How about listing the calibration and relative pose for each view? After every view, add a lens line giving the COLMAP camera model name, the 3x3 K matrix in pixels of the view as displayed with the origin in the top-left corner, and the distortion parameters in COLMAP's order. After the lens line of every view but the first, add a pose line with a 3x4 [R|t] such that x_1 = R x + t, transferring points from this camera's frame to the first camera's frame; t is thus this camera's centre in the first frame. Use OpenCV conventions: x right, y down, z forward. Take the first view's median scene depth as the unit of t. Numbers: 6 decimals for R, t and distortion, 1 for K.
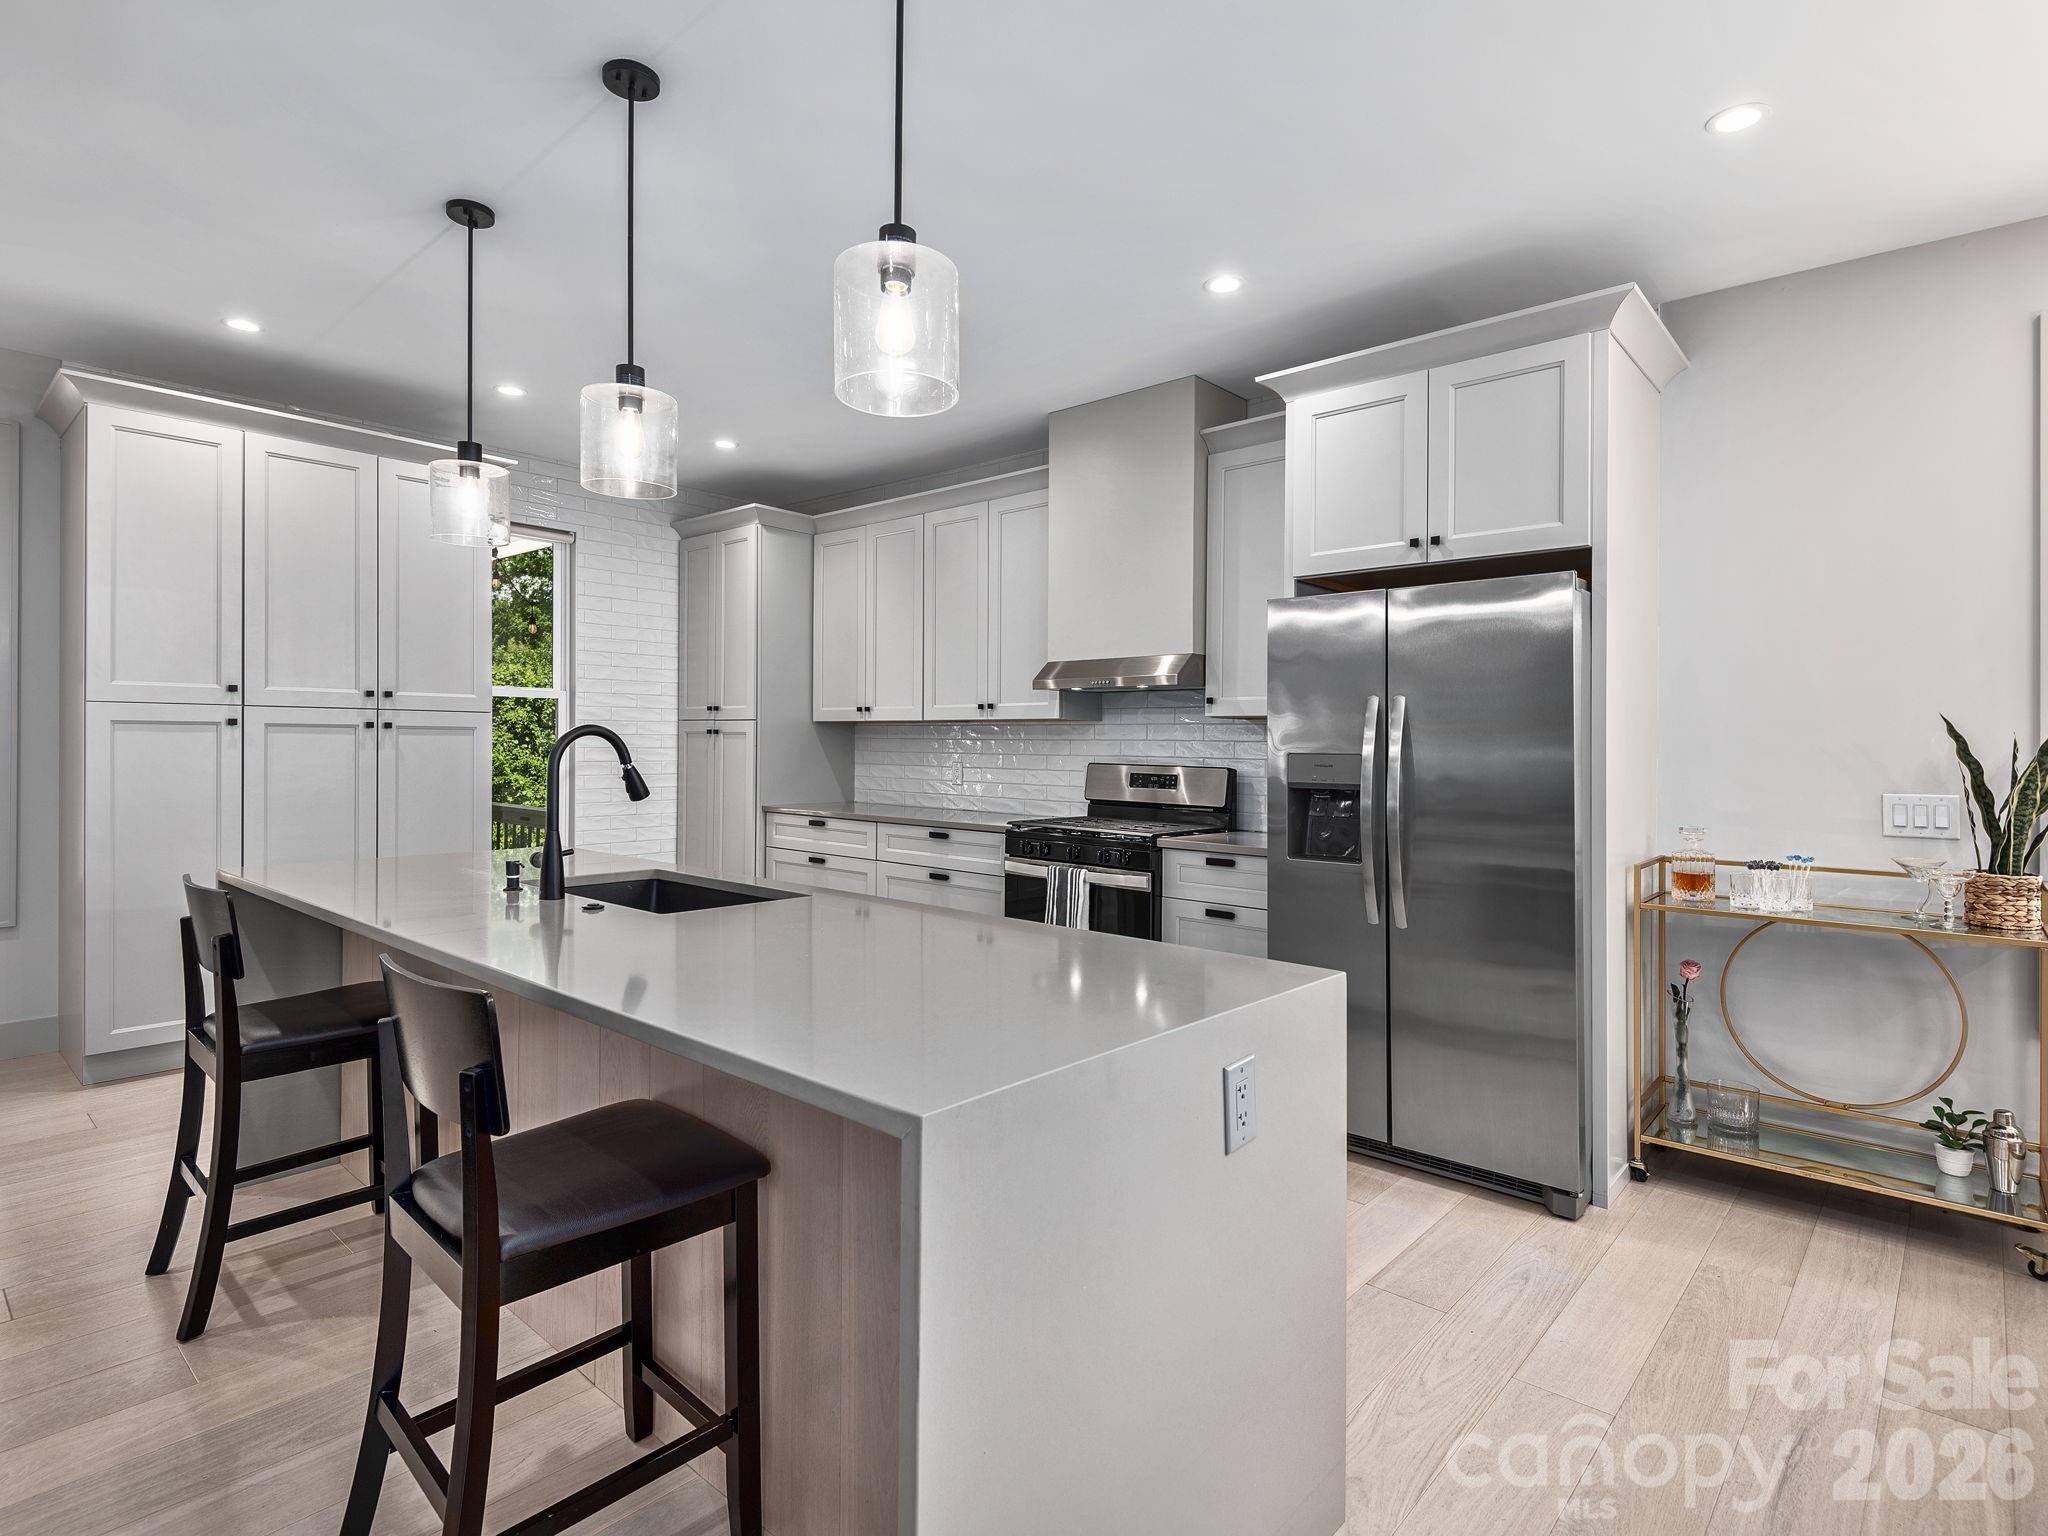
lens RADIAL K [[1041.0, 0, 1027.7], [0, 1041.0, 757.1], [0, 0, 1]] dist [0.002548, -0.005919]
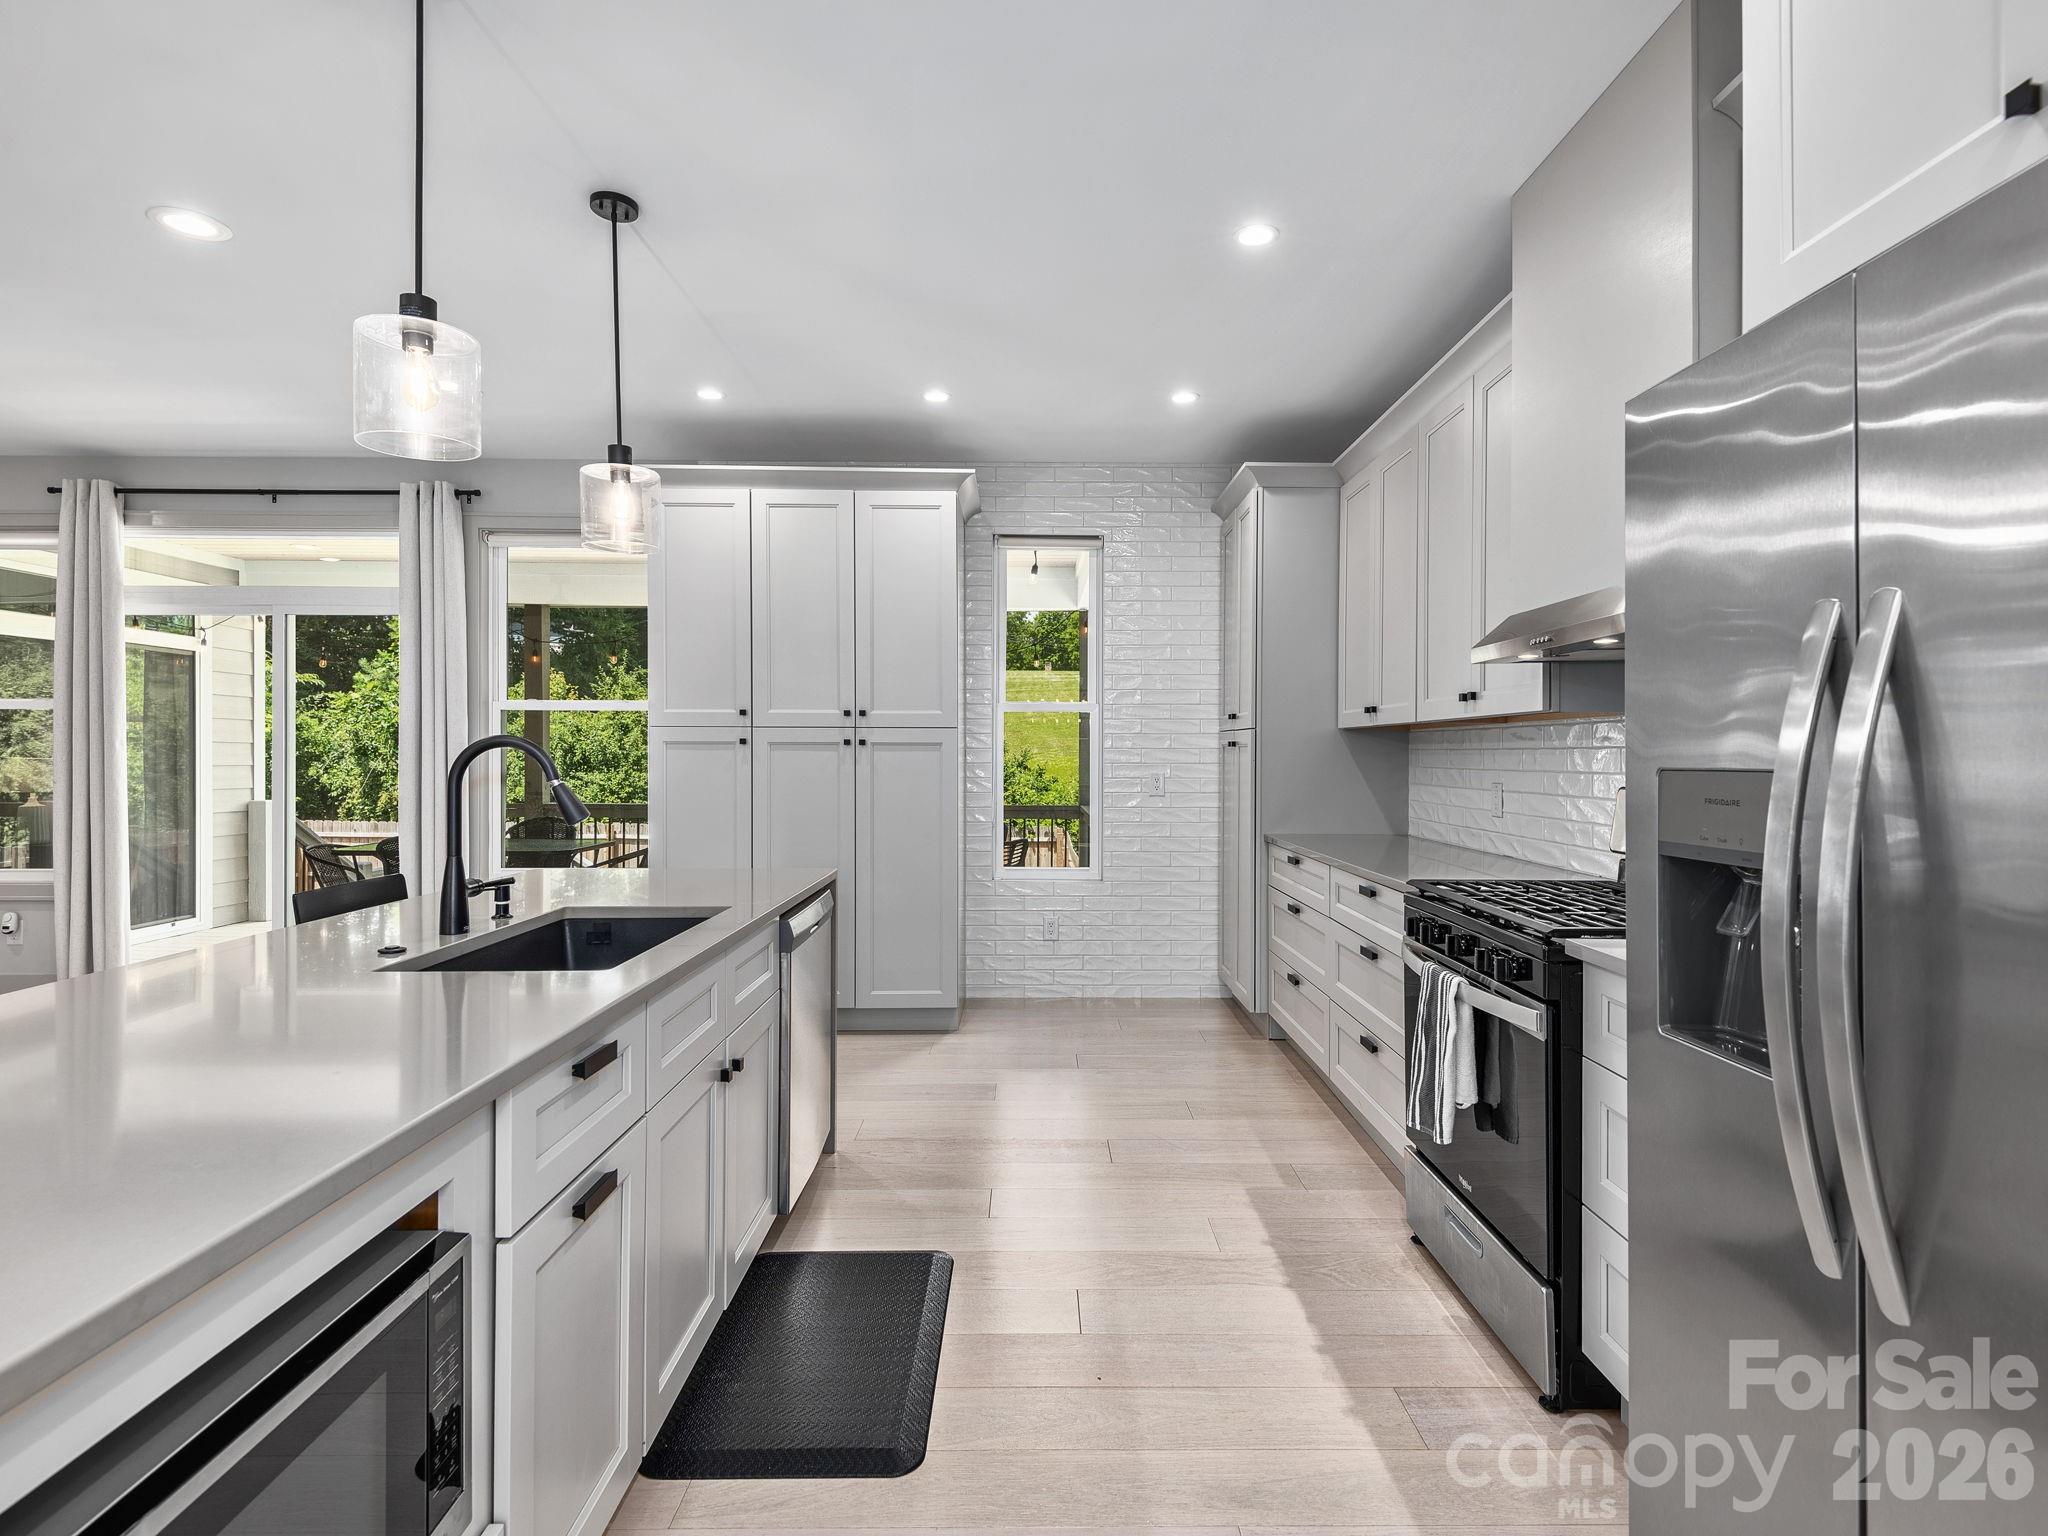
lens RADIAL K [[1041.0, 0, 1027.7], [0, 1041.0, 757.1], [0, 0, 1]] dist [0.002548, -0.005919]
pose [[0.674379, -0.007202, -0.738350, 0.281303], [-0.005230, 0.999881, -0.014530, -0.001006], [0.738367, 0.013660, 0.674261, 0.416677]]
